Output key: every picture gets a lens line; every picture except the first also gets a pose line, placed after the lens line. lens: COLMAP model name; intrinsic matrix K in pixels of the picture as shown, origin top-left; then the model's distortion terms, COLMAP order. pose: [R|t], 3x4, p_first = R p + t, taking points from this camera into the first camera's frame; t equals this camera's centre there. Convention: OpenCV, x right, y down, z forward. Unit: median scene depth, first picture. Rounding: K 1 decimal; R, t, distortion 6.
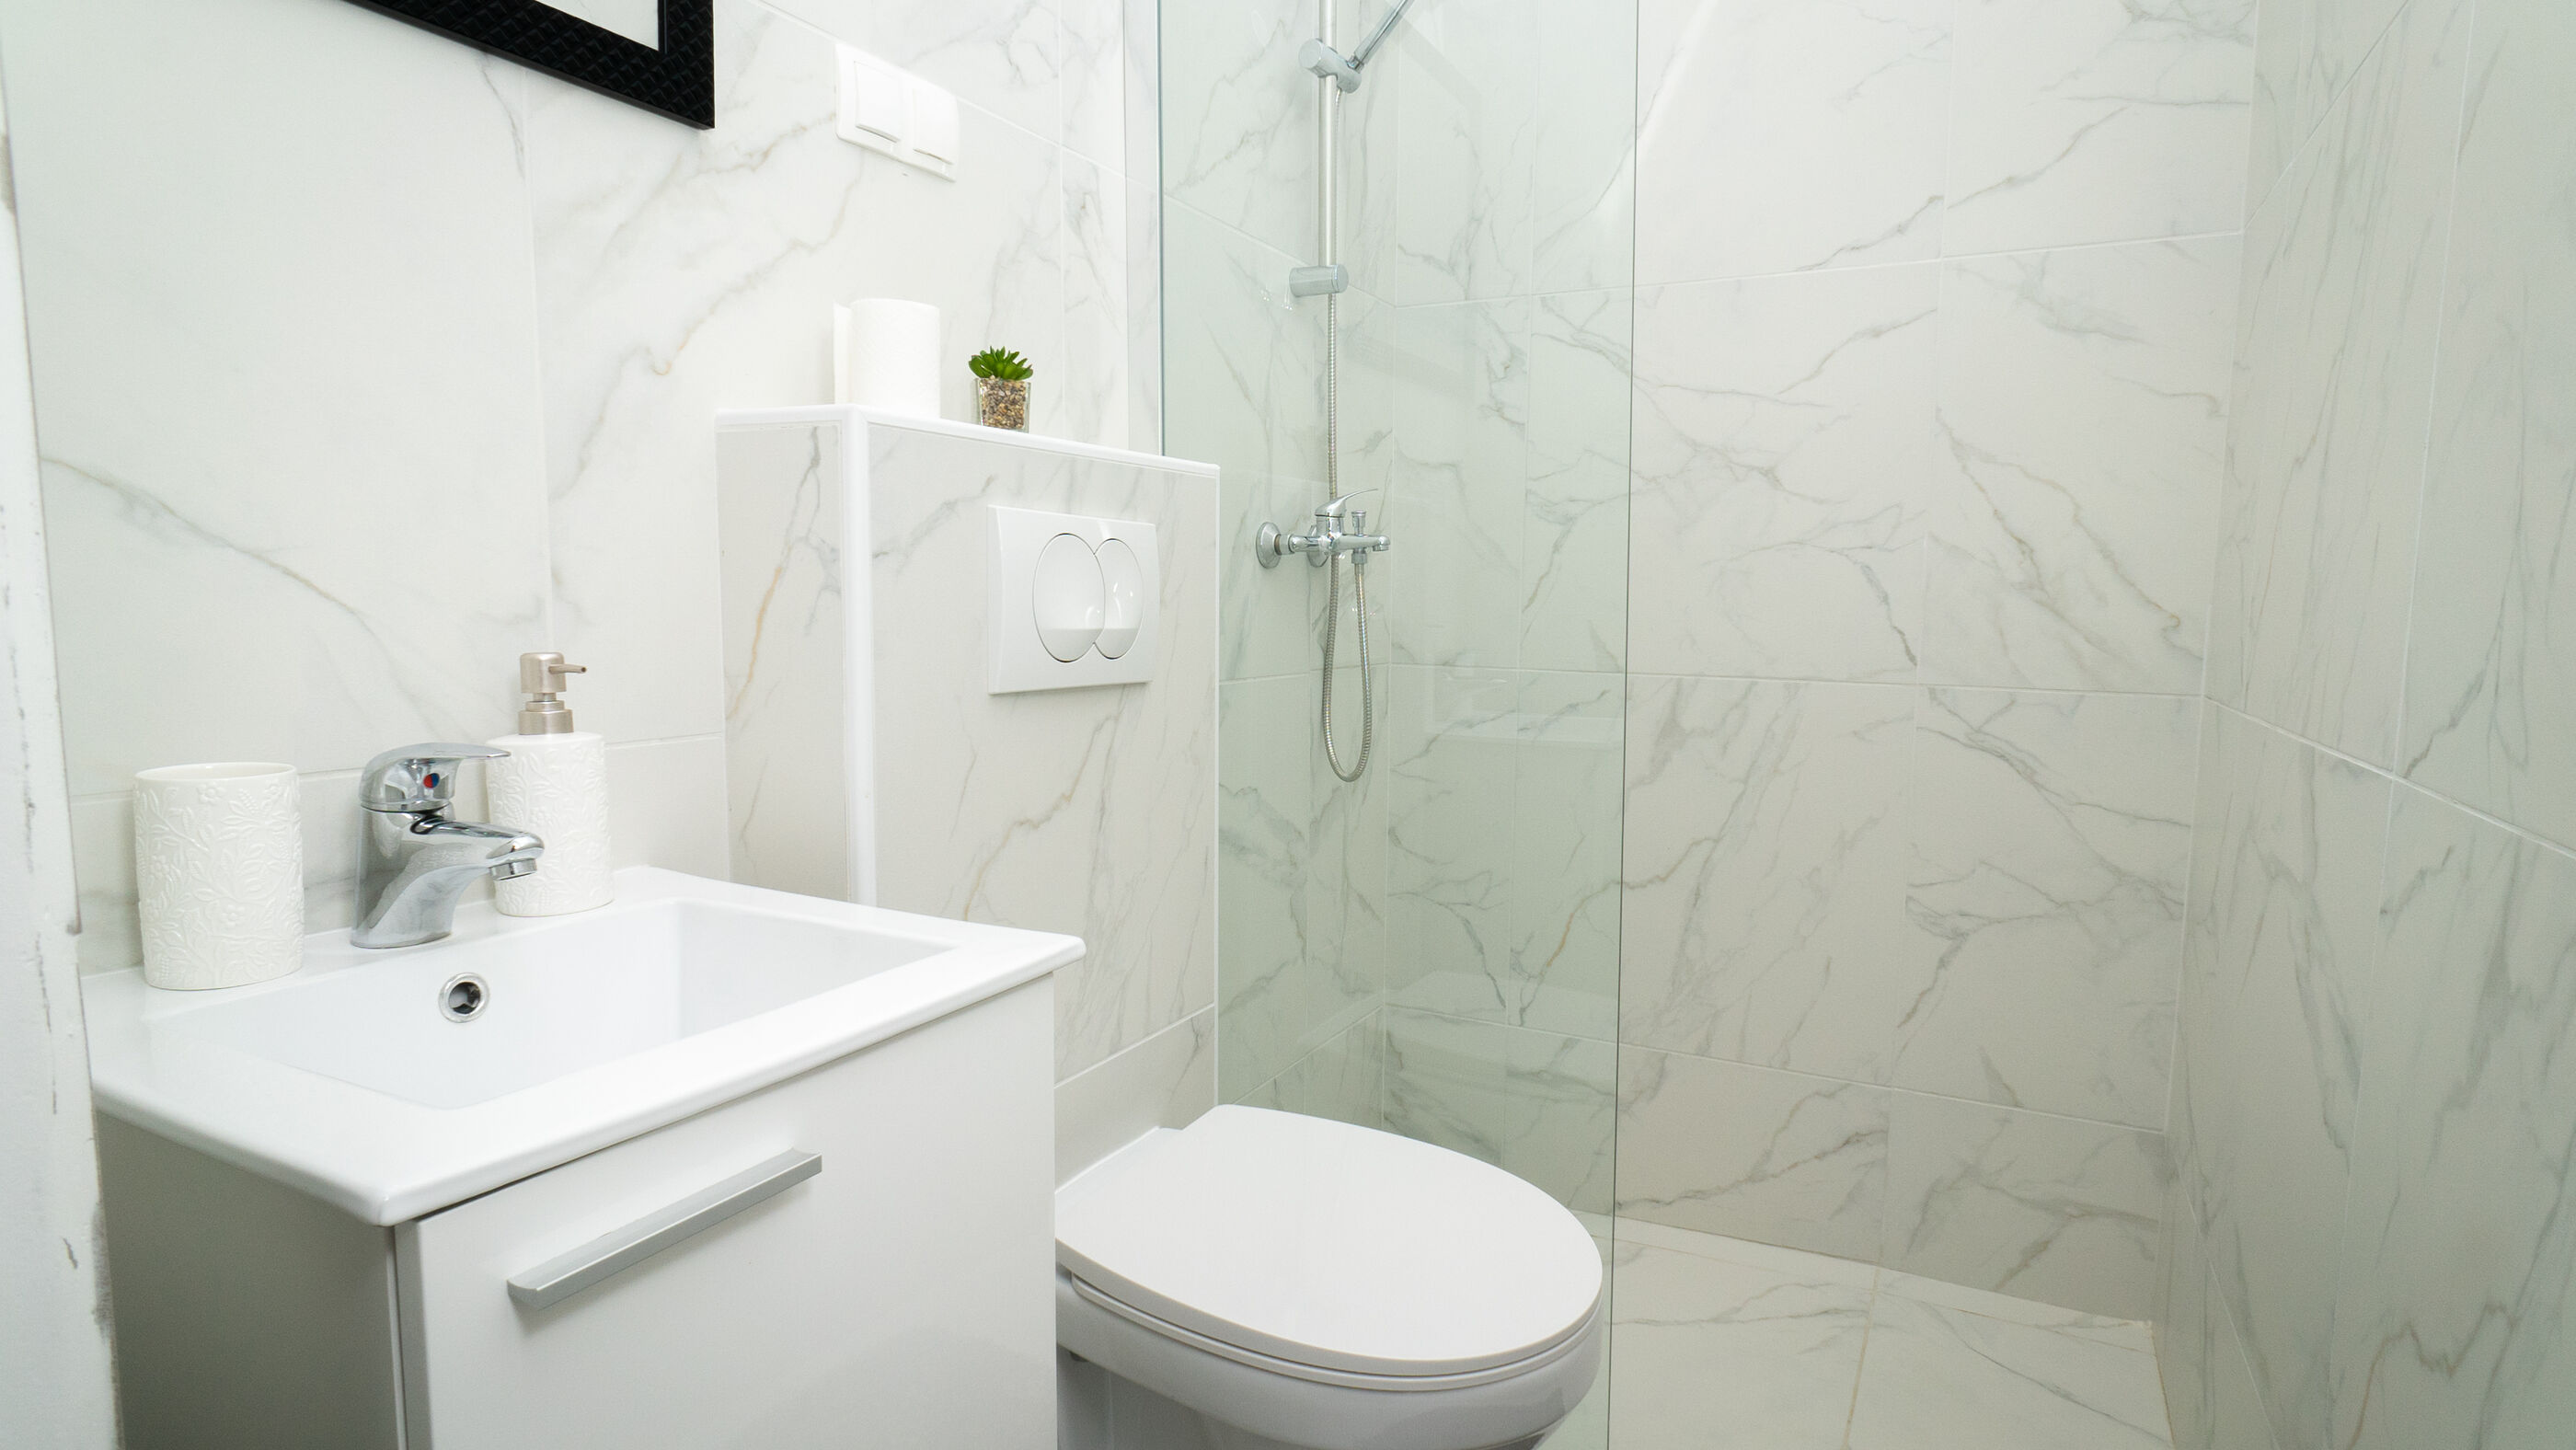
lens RADIAL K [[1322.8, 0, 1300.6], [0, 1322.8, 720.8], [0, 0, 1]] dist [-0.004946, -0.000607]
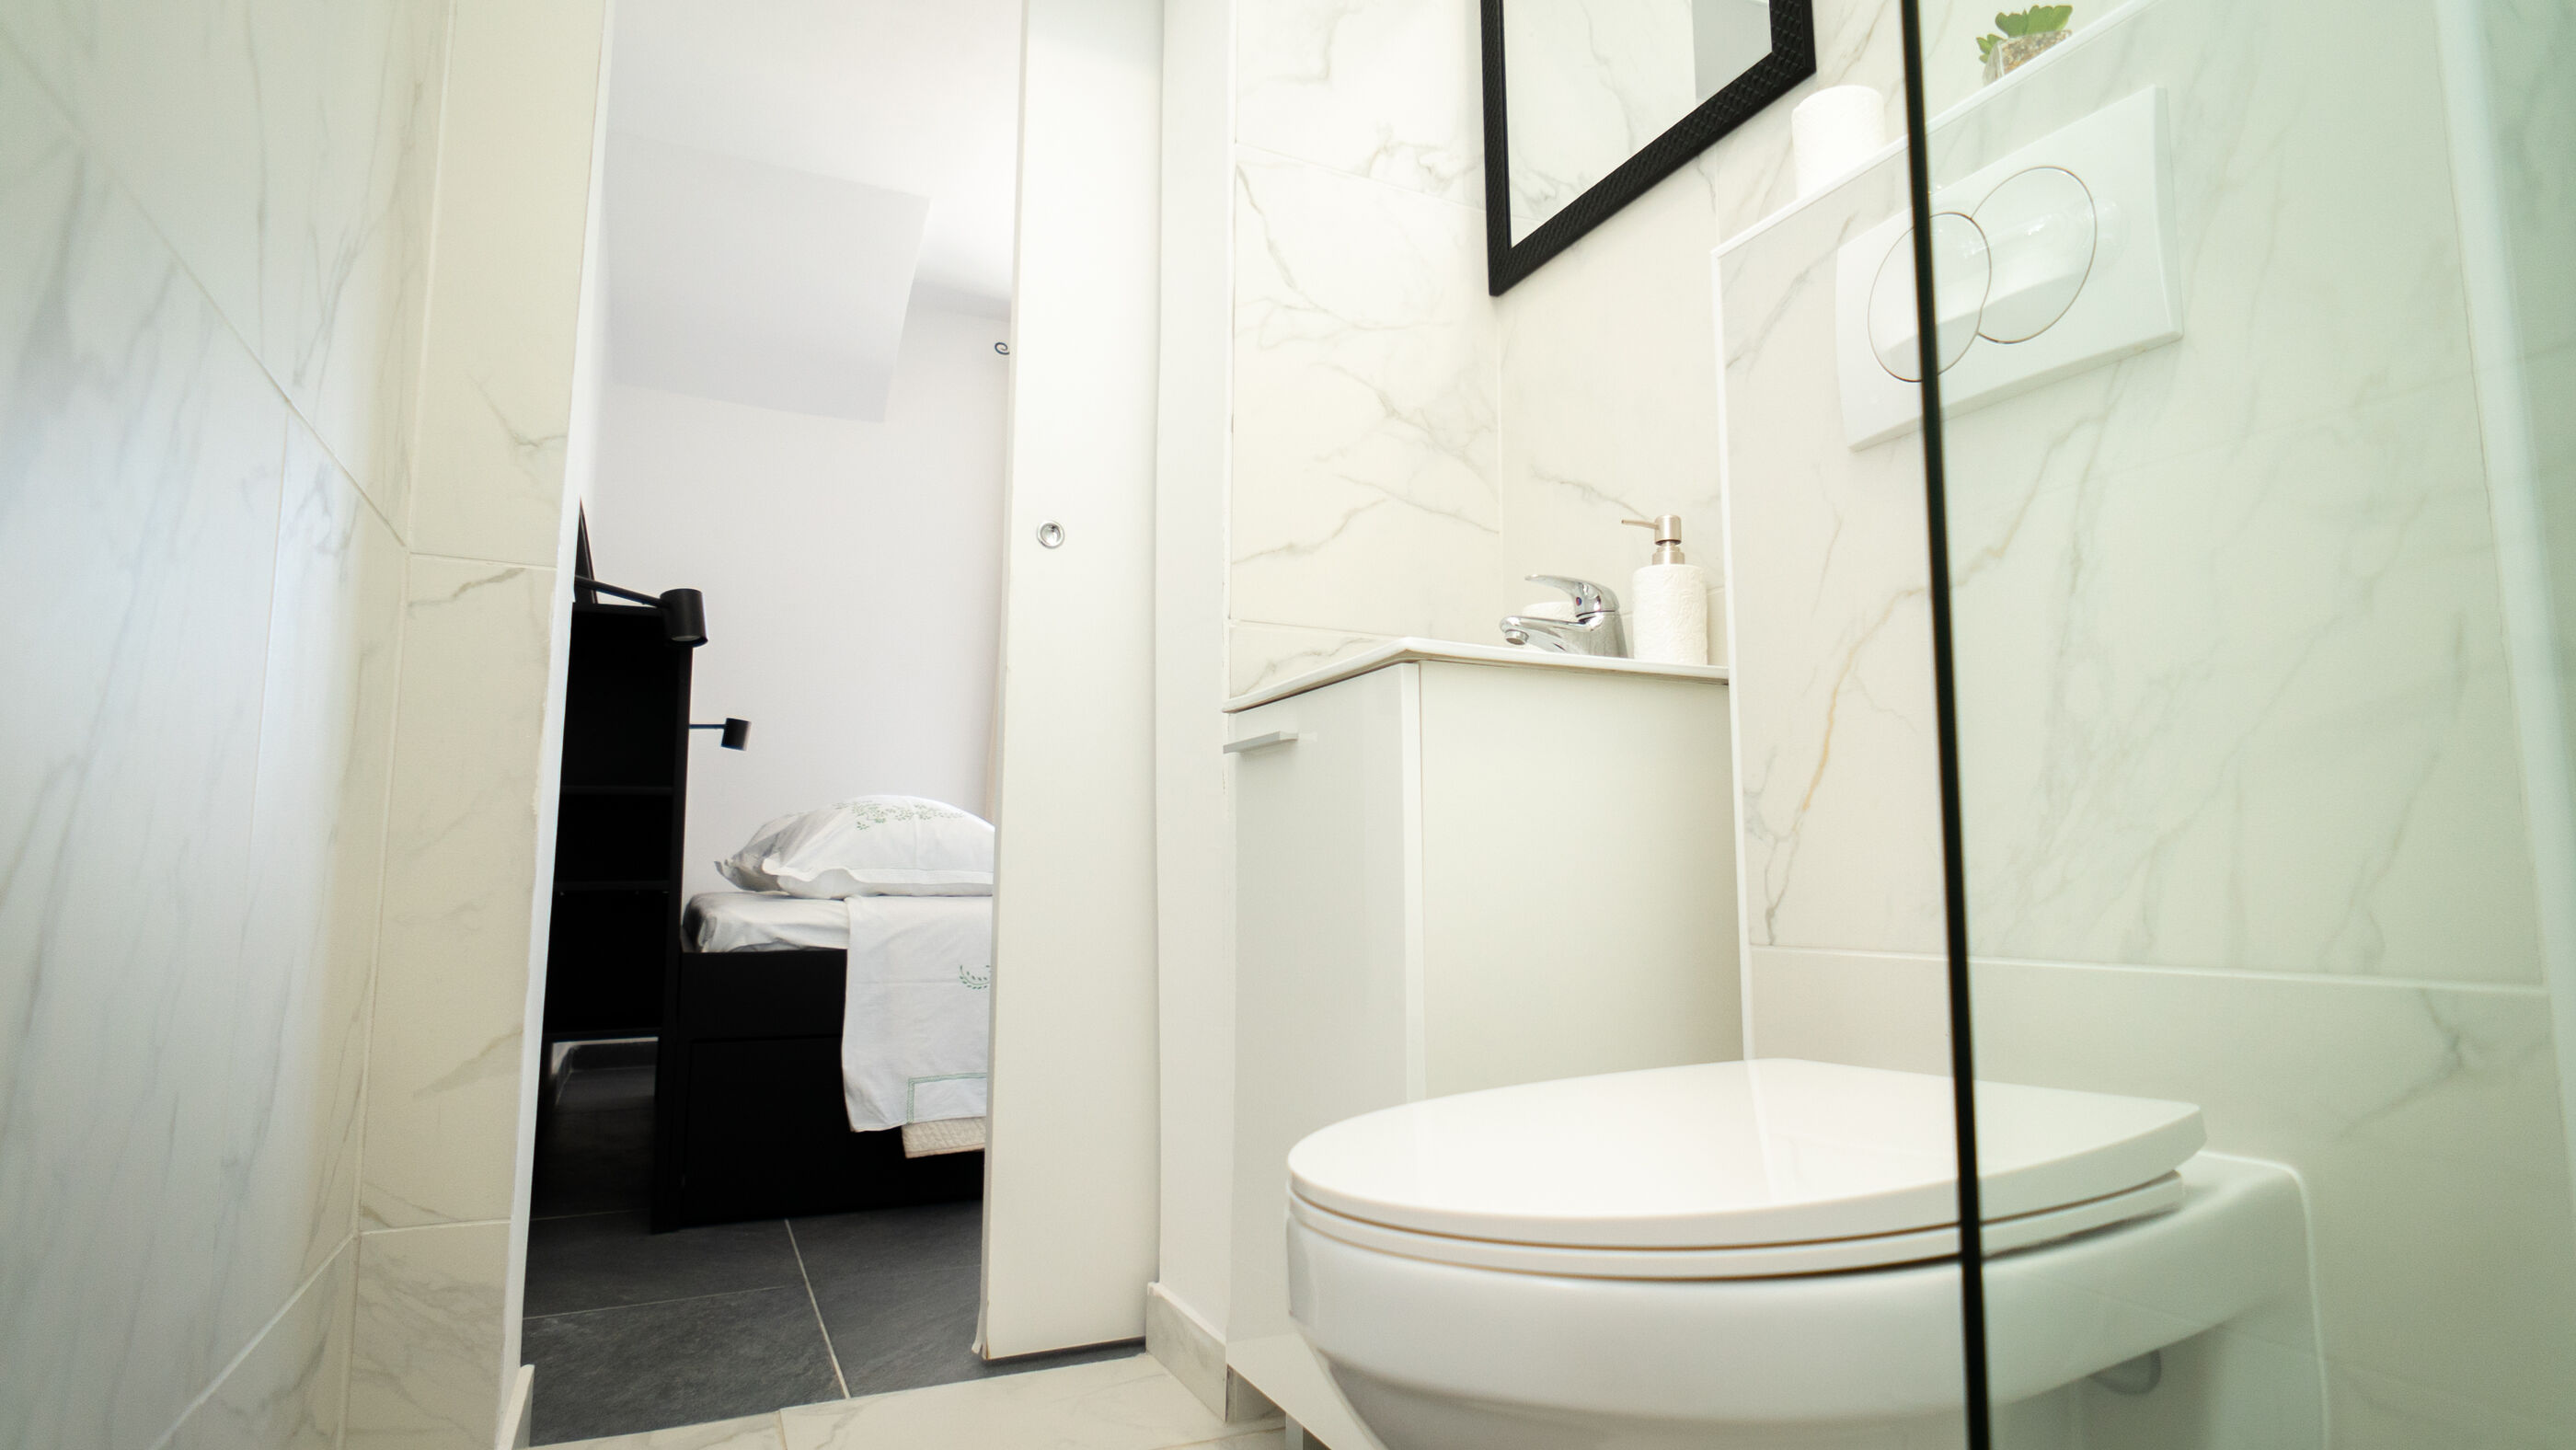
lens RADIAL K [[1322.8, 0, 1300.6], [0, 1322.8, 720.8], [0, 0, 1]] dist [-0.004946, -0.000607]
pose [[-0.614365, -0.107492, -0.781666, 0.637575], [-0.083530, 0.993970, -0.071035, 0.243516], [0.784588, 0.021651, -0.619639, 1.207890]]
